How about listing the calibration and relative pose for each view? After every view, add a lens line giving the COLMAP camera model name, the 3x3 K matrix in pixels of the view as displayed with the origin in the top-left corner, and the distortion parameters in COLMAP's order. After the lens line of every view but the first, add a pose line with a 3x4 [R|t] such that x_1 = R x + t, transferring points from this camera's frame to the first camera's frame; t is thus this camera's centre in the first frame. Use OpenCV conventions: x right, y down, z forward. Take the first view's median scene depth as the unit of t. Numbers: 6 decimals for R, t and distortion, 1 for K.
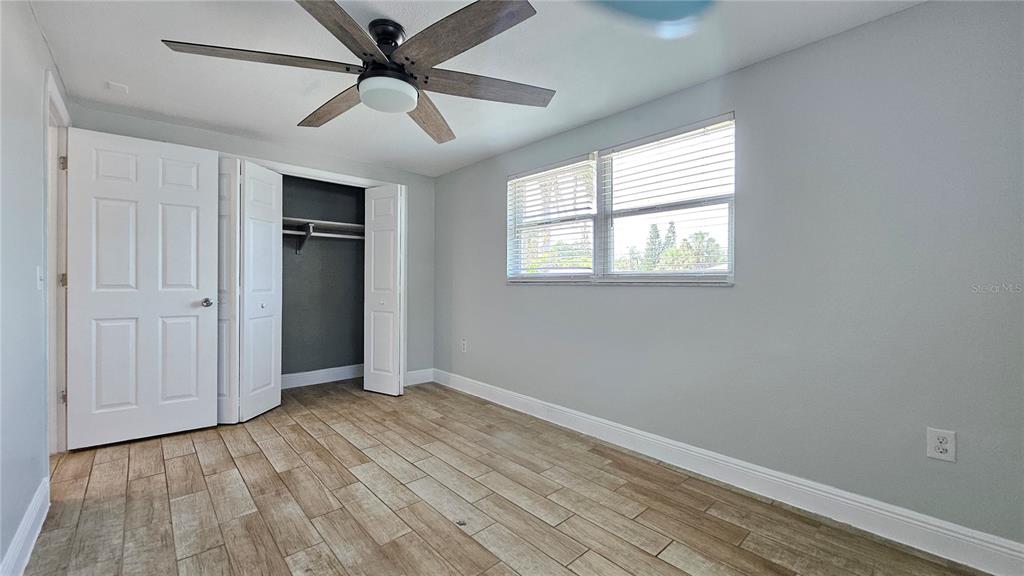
lens RADIAL K [[401.5, 0, 512.5], [0, 401.5, 282.3], [0, 0, 1]] dist [0.008834, -0.006209]
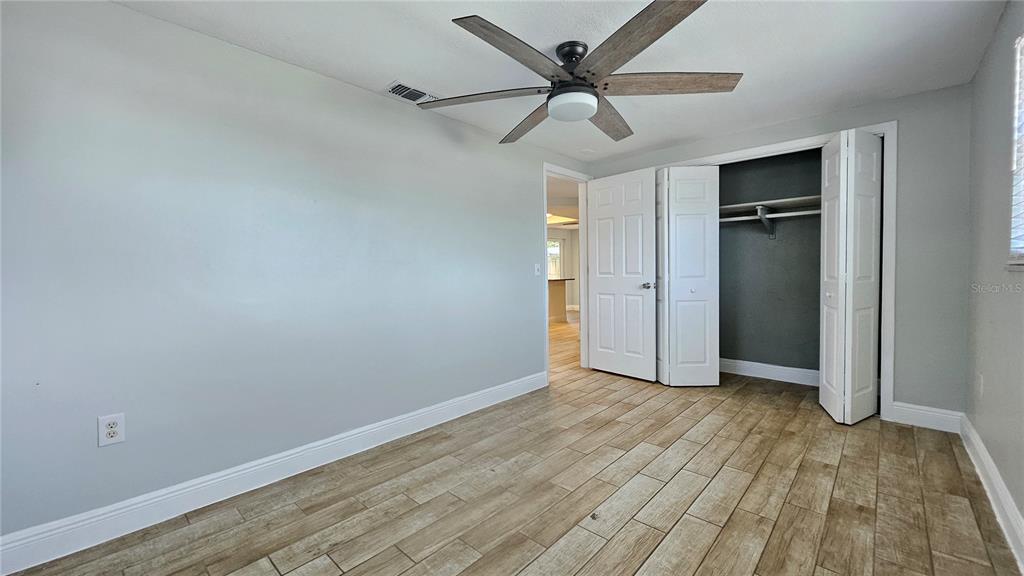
lens RADIAL K [[402.7, 0, 508.5], [0, 402.7, 282.4], [0, 0, 1]] dist [0.002765, -0.000498]
pose [[0.070777, 0.024554, -0.997190, 0.528027], [0.012569, 0.999596, 0.025506, -0.000110], [0.997413, -0.014339, 0.070440, 0.466624]]
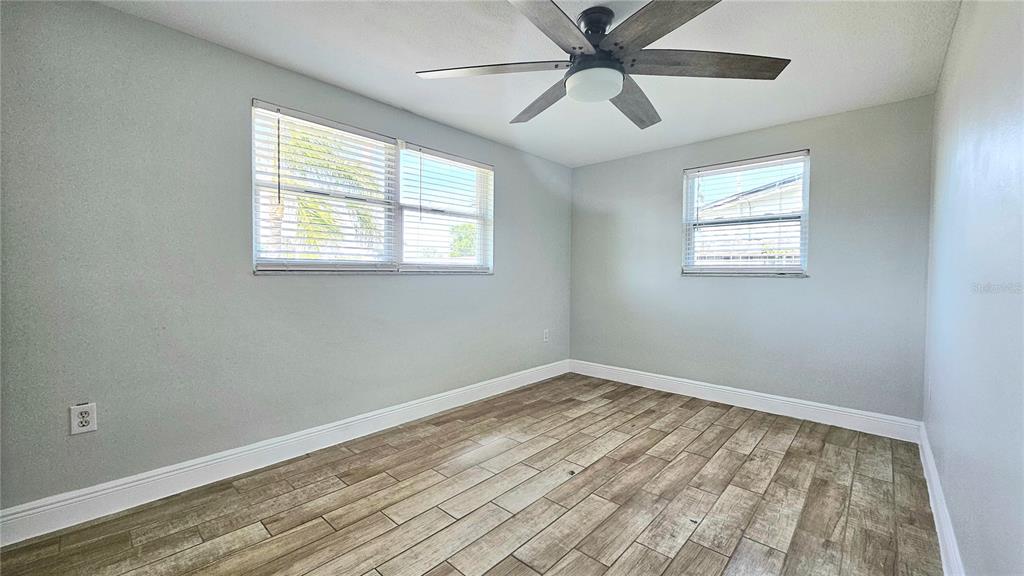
lens RADIAL K [[396.9, 0, 511.3], [0, 396.9, 281.5], [0, 0, 1]] dist [0.009640, -0.006206]
pose [[-0.078272, -0.025969, 0.996594, -0.820438], [-0.004963, 0.999658, 0.025659, -0.001833], [-0.996920, -0.002938, -0.078374, 0.815333]]
